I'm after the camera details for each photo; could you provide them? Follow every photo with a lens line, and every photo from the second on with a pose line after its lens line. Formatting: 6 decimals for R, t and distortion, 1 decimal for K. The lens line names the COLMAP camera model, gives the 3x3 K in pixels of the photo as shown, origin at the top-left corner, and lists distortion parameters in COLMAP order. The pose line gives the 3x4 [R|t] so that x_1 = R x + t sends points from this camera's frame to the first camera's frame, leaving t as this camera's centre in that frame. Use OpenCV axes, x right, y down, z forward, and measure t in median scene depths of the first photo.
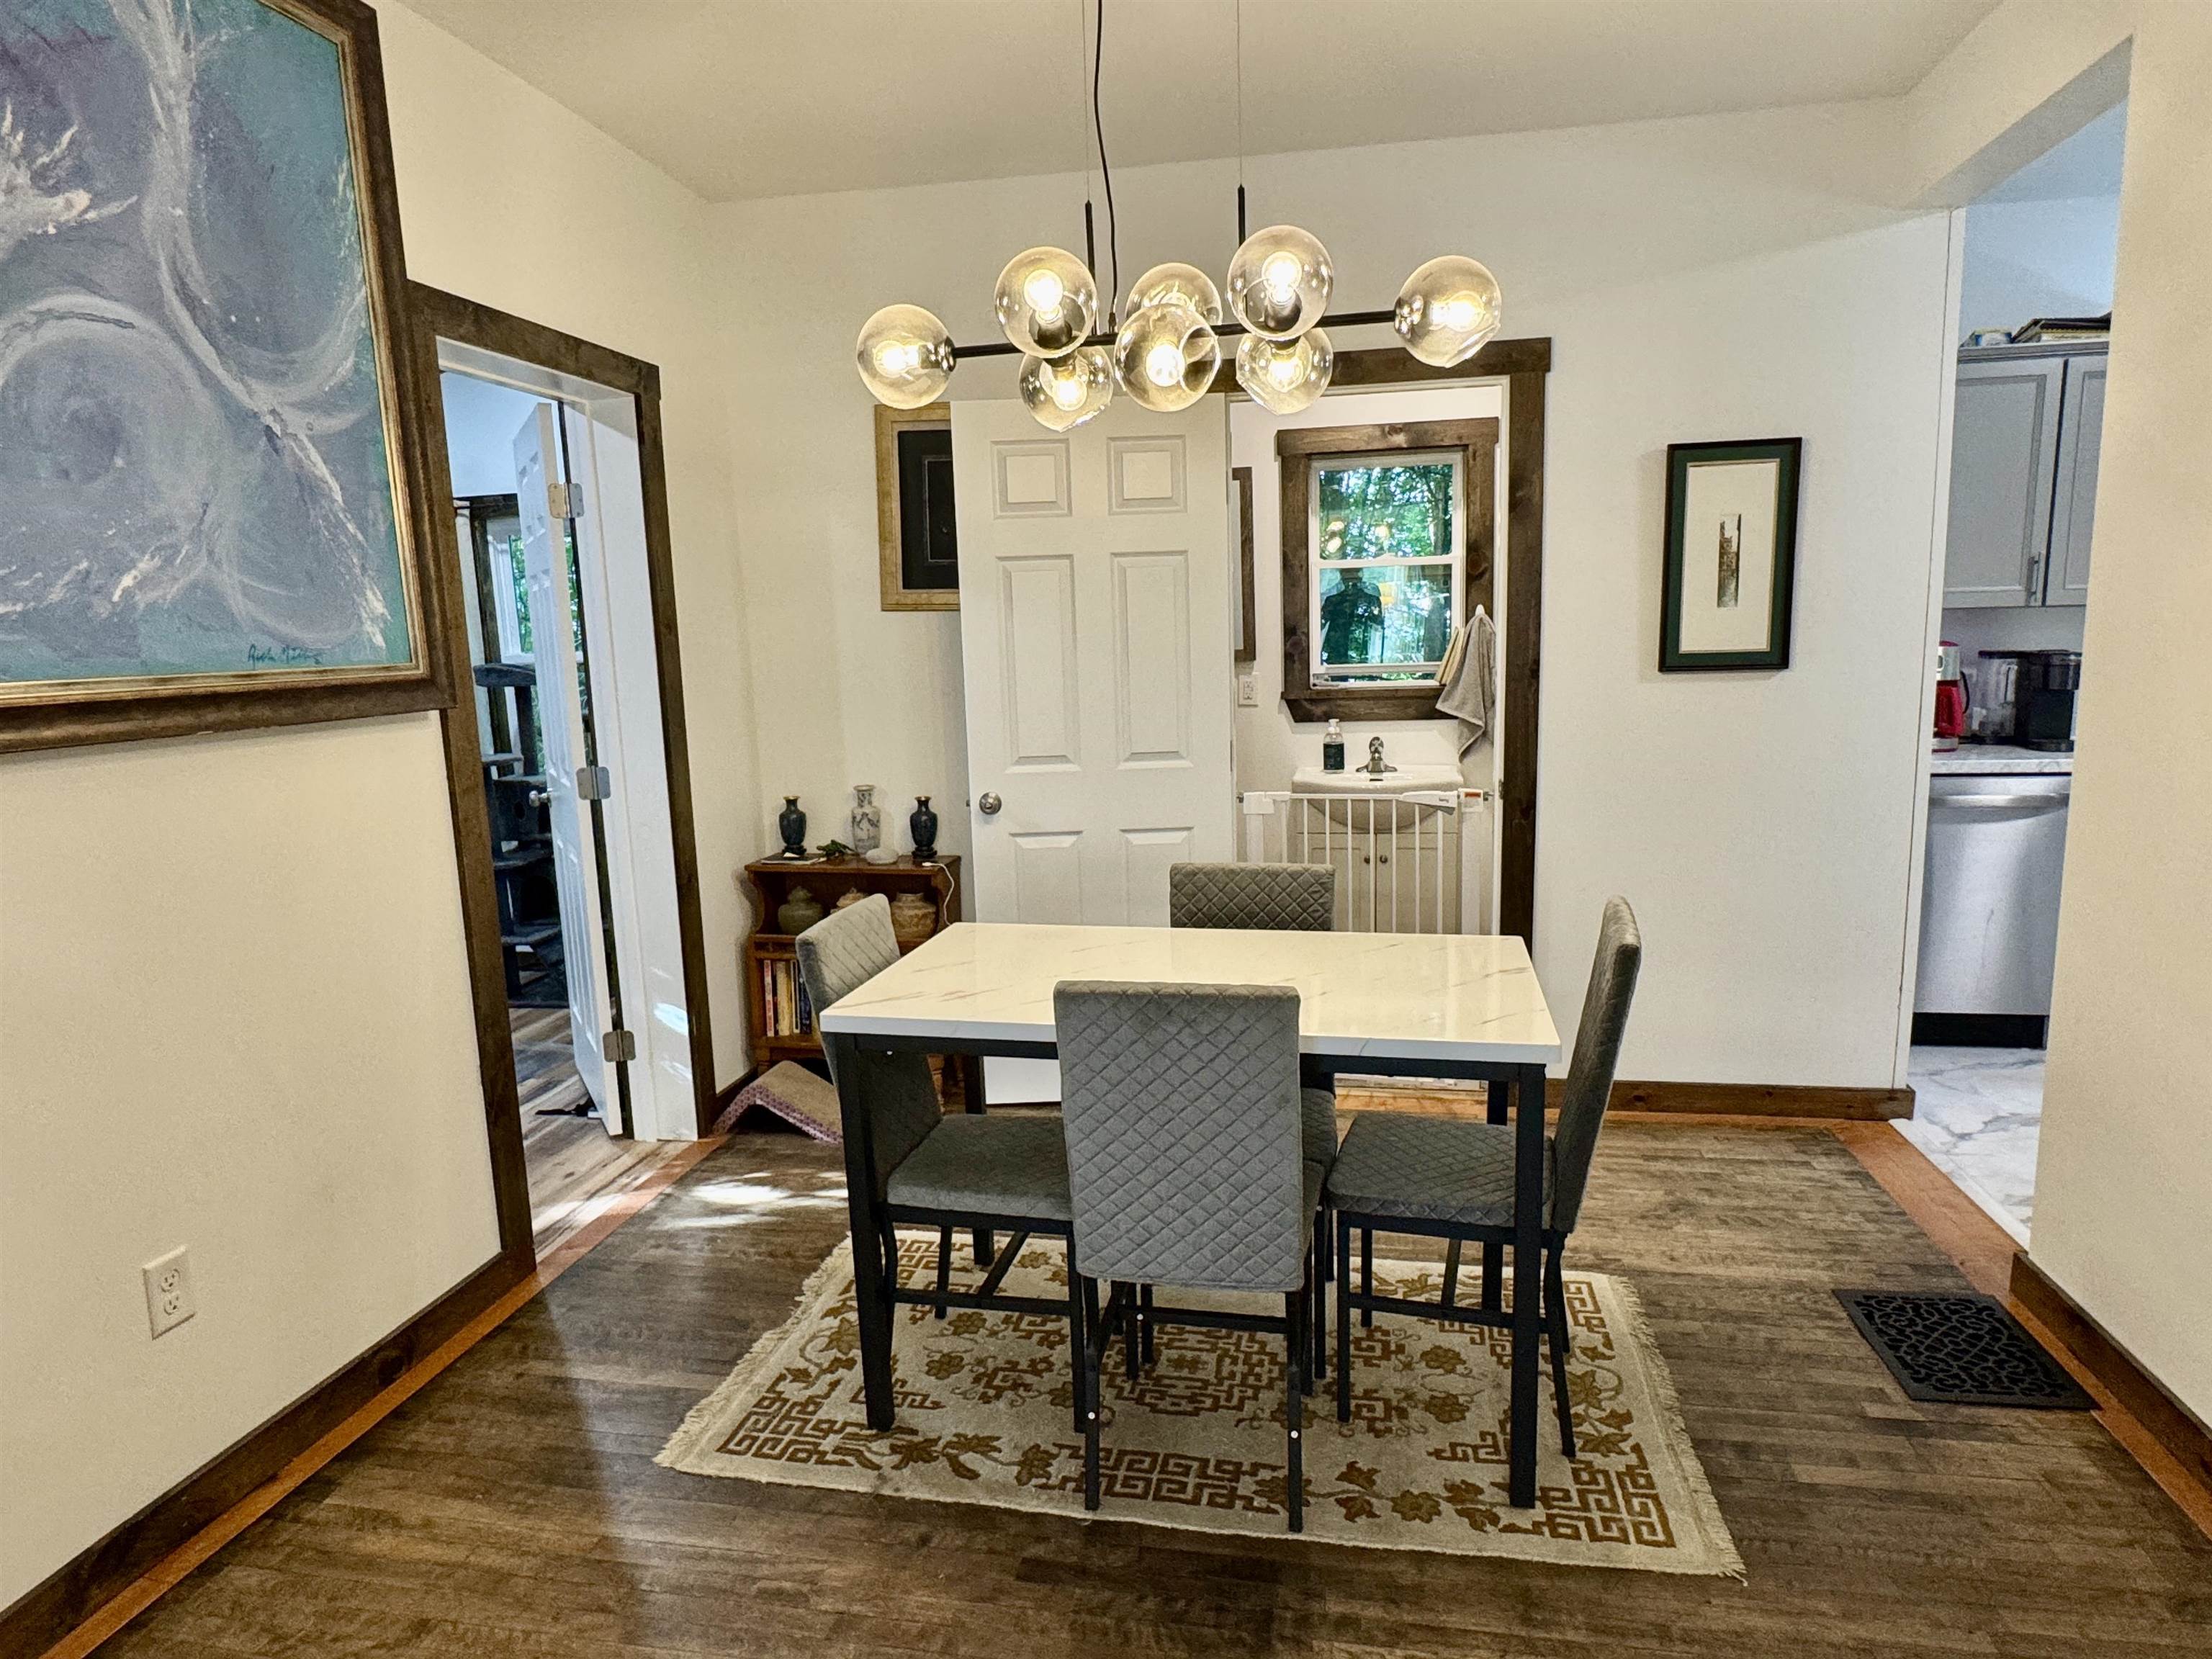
lens RADIAL K [[1304.6, 0, 1111.2], [0, 1304.6, 842.7], [0, 0, 1]] dist [-0.005196, 0.002398]
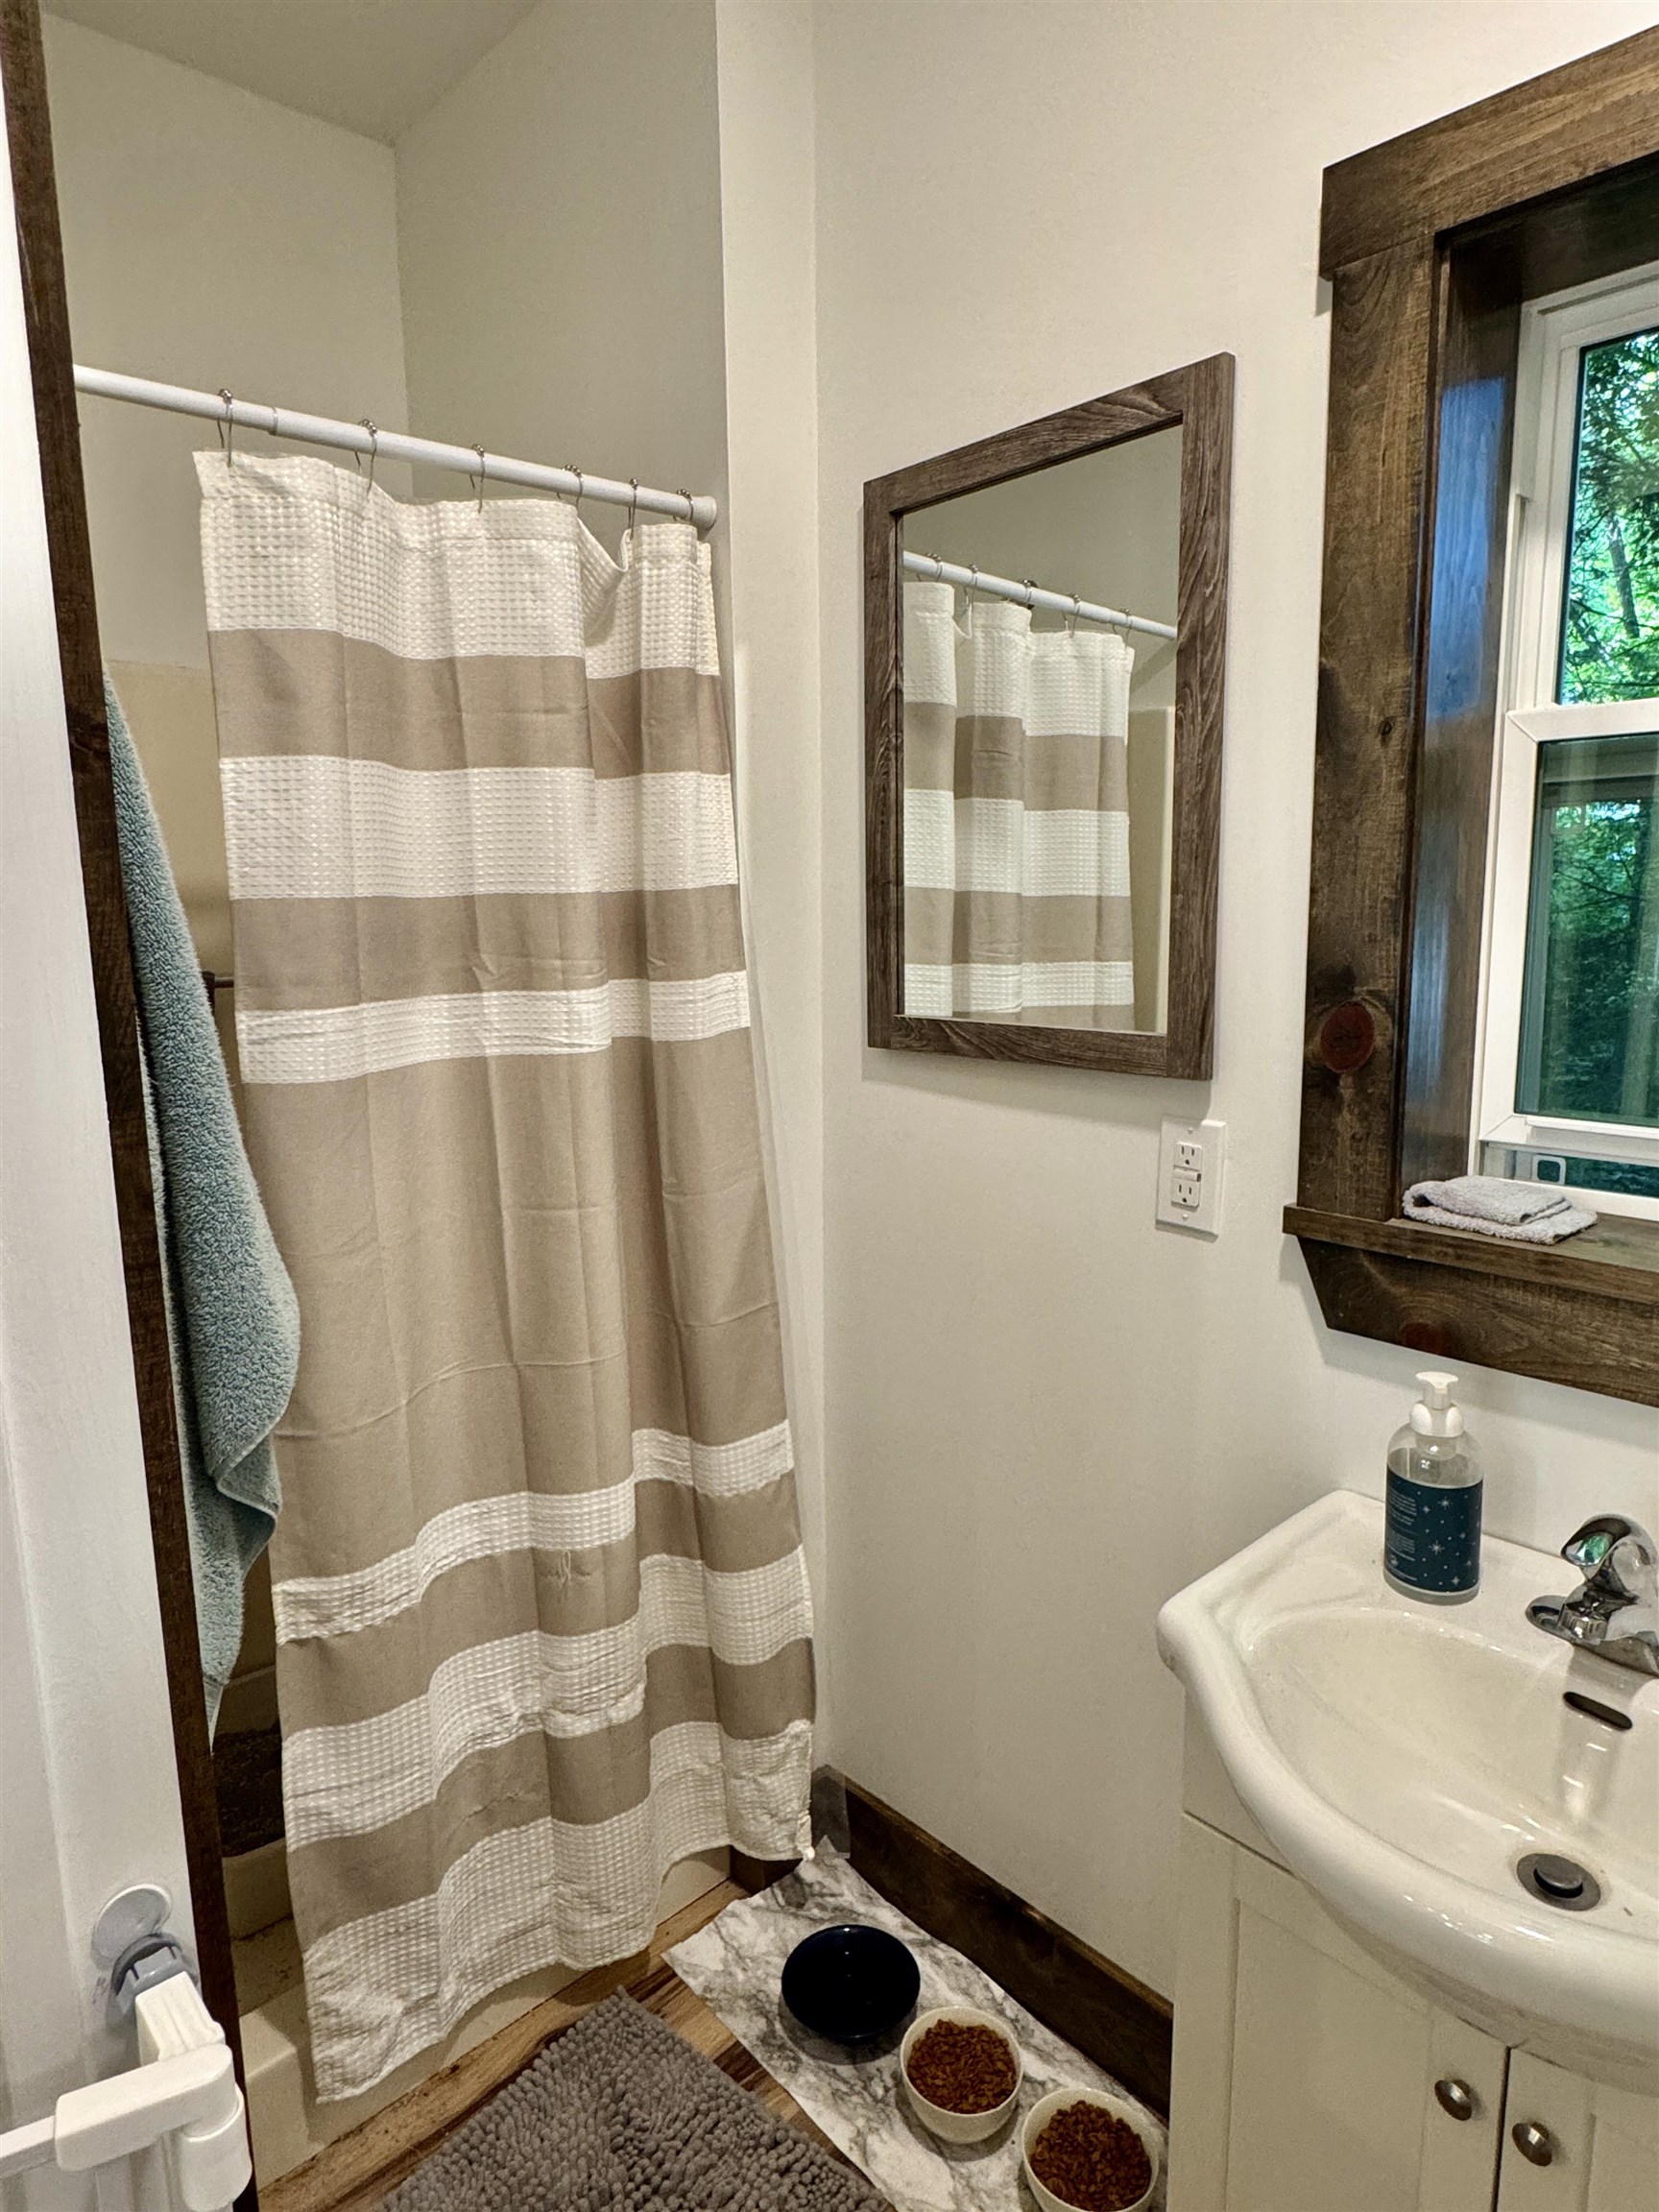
lens RADIAL K [[1304.6, 0, 825.5], [0, 1304.6, 1093.9], [0, 0, 1]] dist [-0.005196, 0.002398]
pose [[0.781648, 0.111452, -0.613681, 0.451775], [-0.106287, 0.993316, 0.045020, -0.291702], [0.614597, 0.030036, 0.788269, 1.507182]]
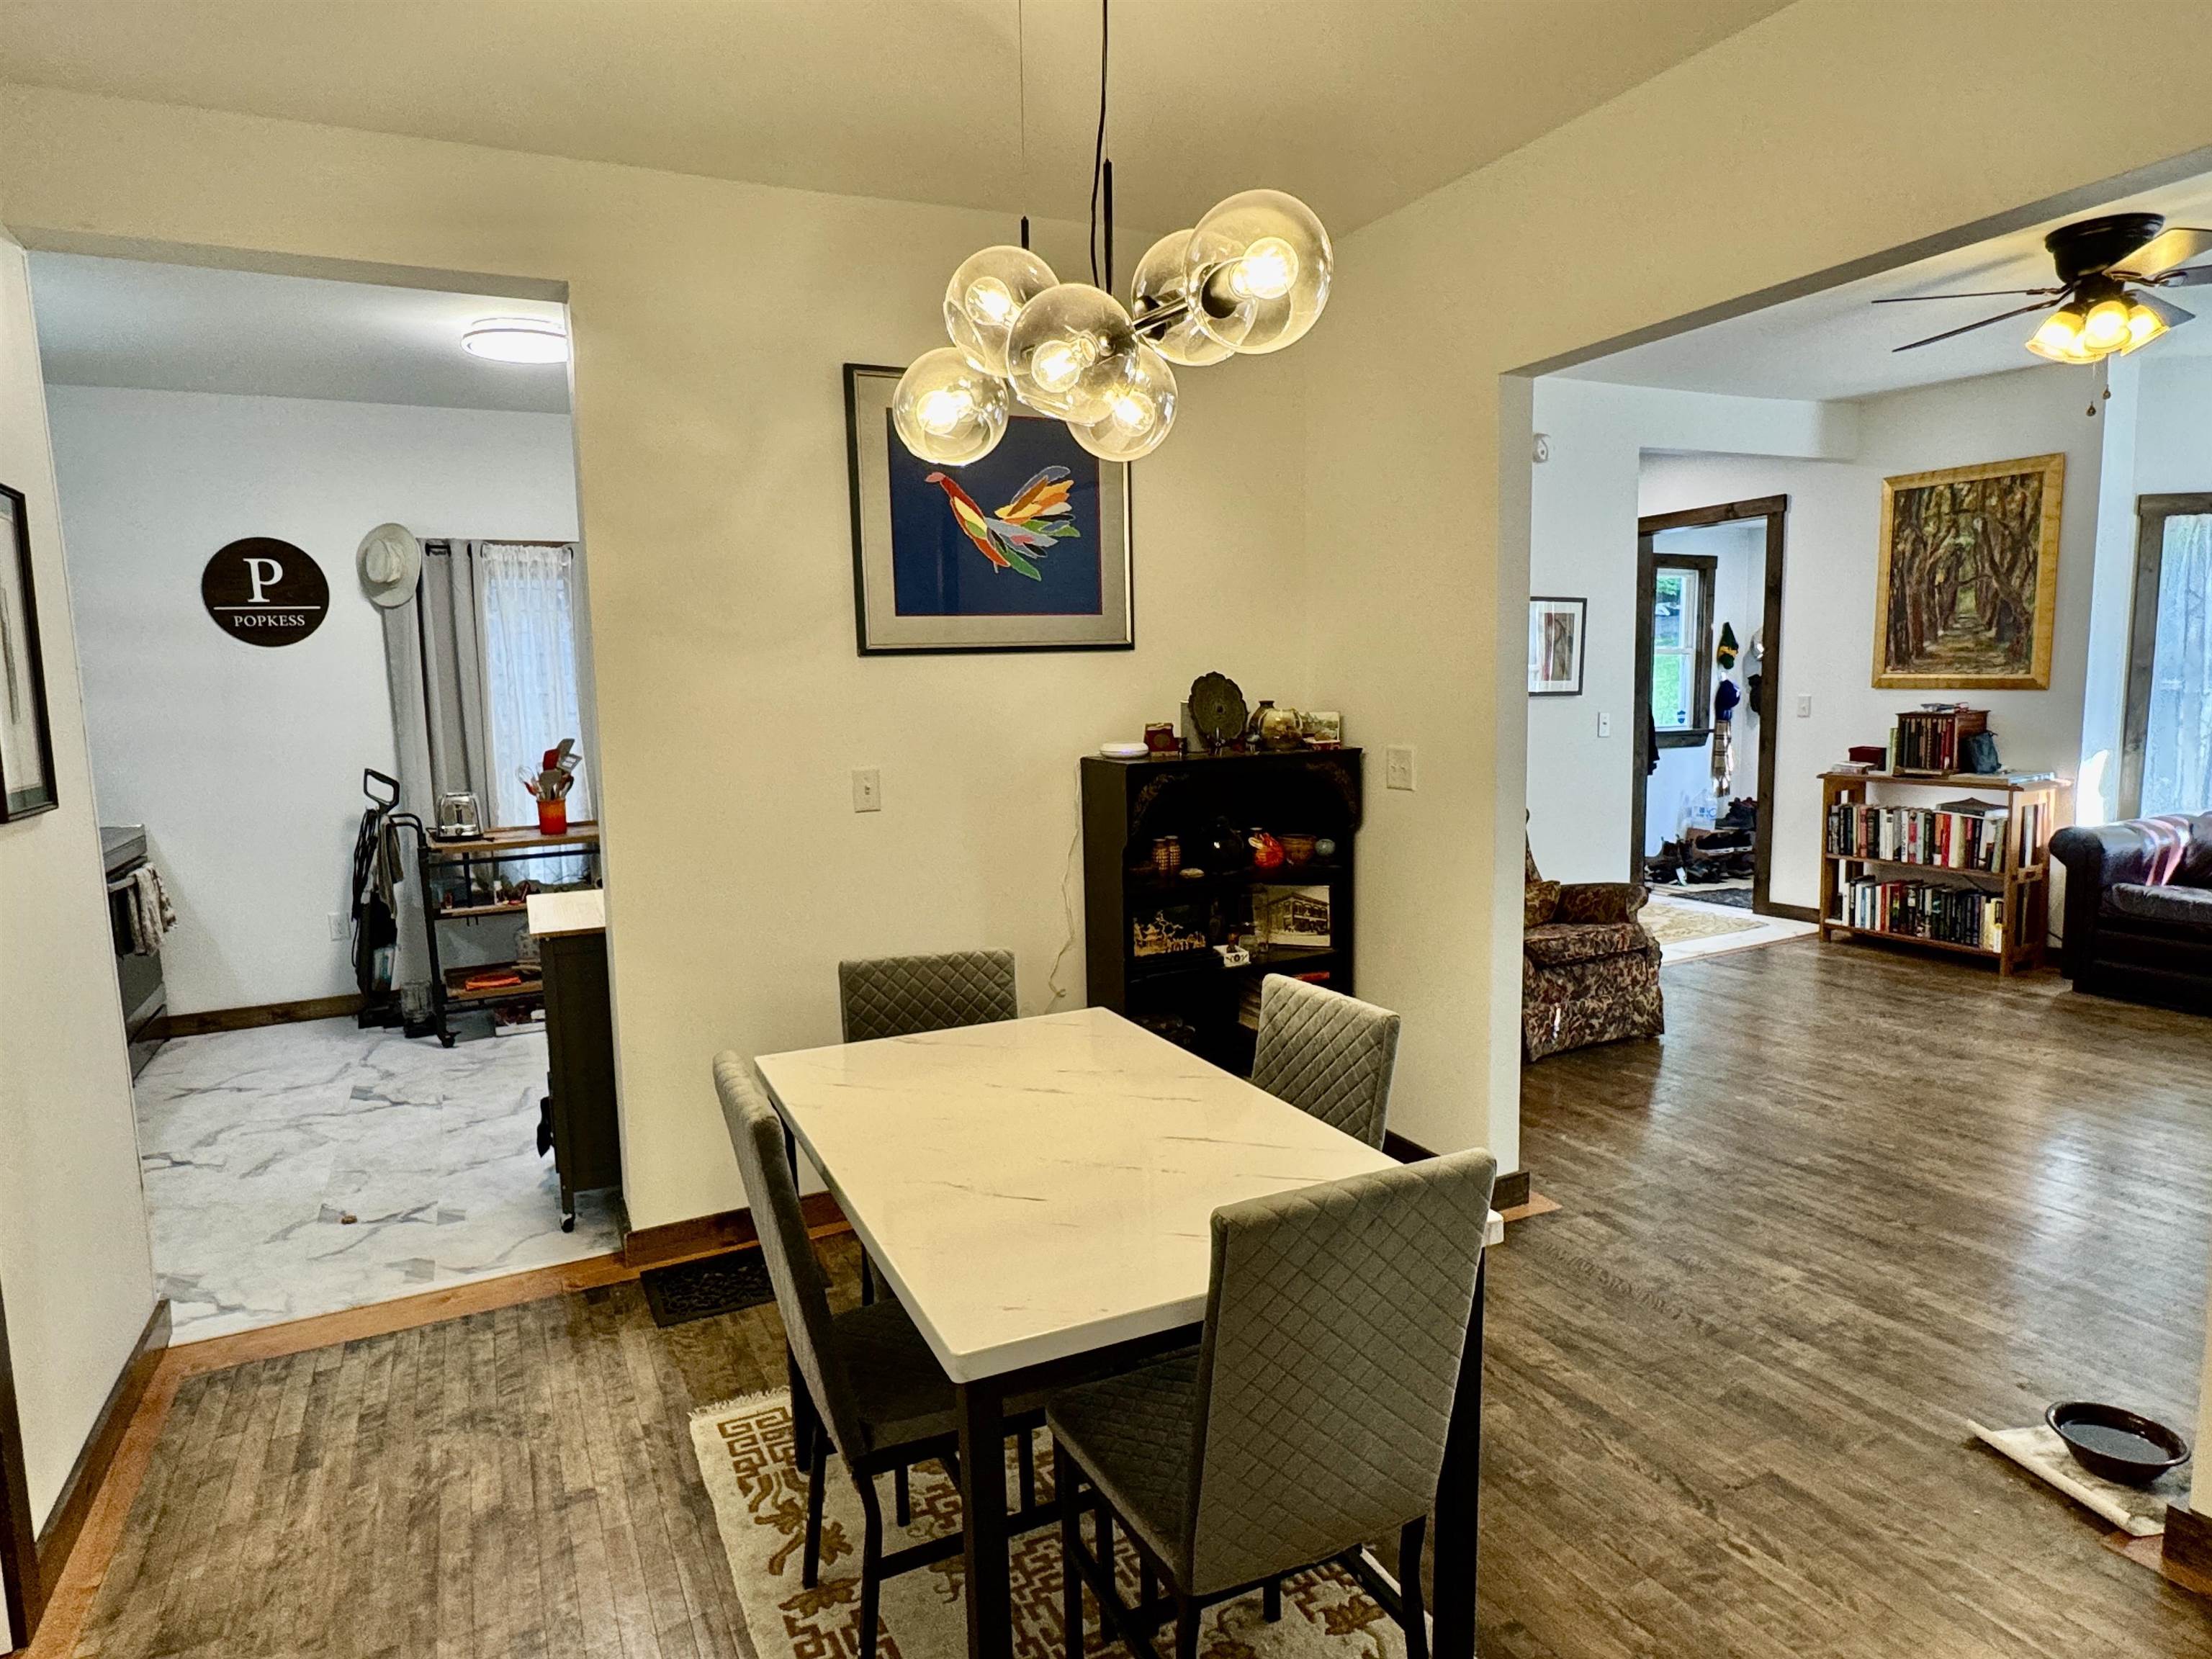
lens RADIAL K [[1304.6, 0, 1120.6], [0, 1304.6, 843.4], [0, 0, 1]] dist [-0.005196, 0.002398]
pose [[-0.607643, -0.053090, 0.792434, -0.610466], [0.173990, 0.964628, 0.198043, -0.228838], [-0.774918, 0.258215, -0.576912, 1.423141]]
